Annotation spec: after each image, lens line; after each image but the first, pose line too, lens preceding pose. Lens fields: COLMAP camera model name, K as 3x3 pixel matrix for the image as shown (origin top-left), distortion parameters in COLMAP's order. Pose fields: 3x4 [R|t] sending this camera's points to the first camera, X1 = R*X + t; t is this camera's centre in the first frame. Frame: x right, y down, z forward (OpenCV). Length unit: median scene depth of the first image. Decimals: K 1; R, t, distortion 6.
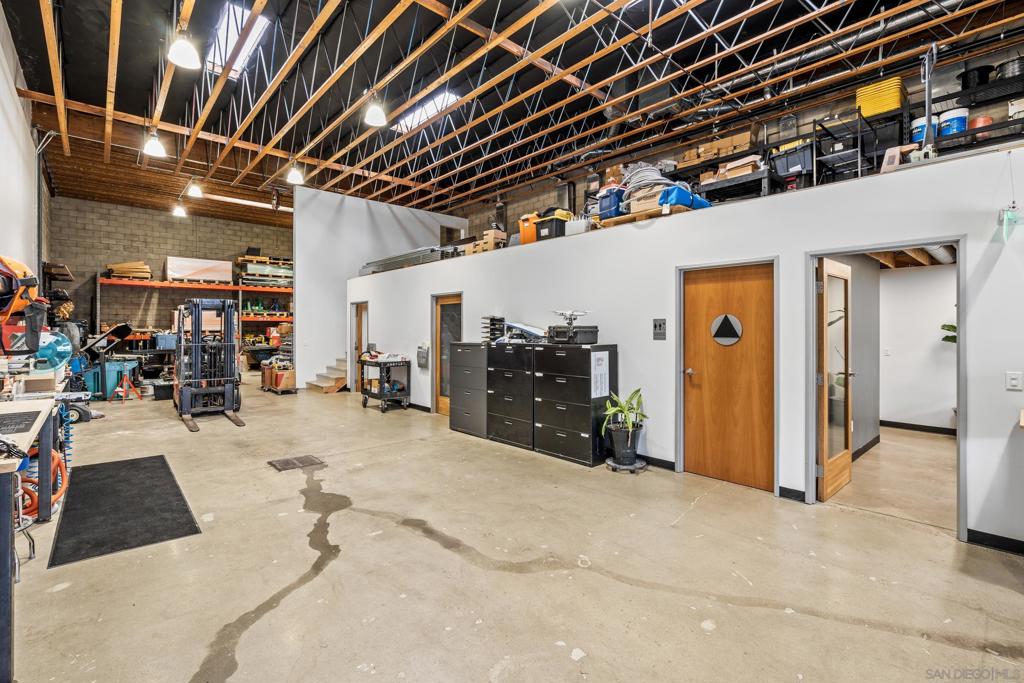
lens RADIAL K [[459.4, 0, 513.2], [0, 459.4, 331.4], [0, 0, 1]] dist [-0.005356, 0.000009]
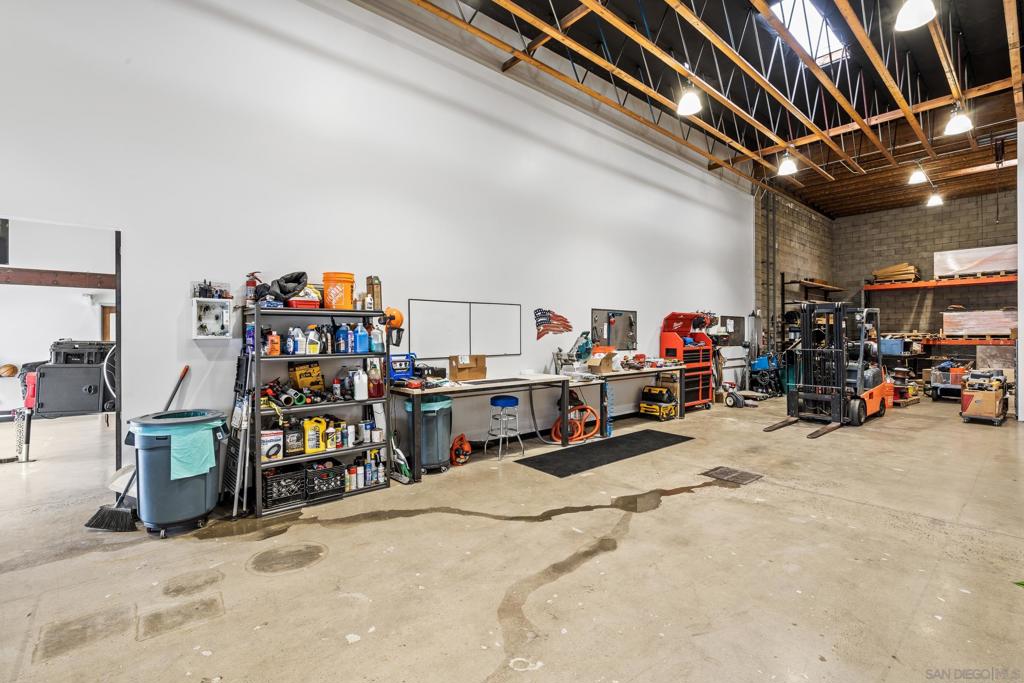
lens RADIAL K [[459.4, 0, 510.9], [0, 459.4, 342.5], [0, 0, 1]] dist [-0.005356, 0.000009]
pose [[-0.026313, 0.016283, -0.999521, 0.575386], [-0.000051, 0.999867, 0.016290, -0.006203], [0.999654, 0.000479, -0.026309, 0.670593]]
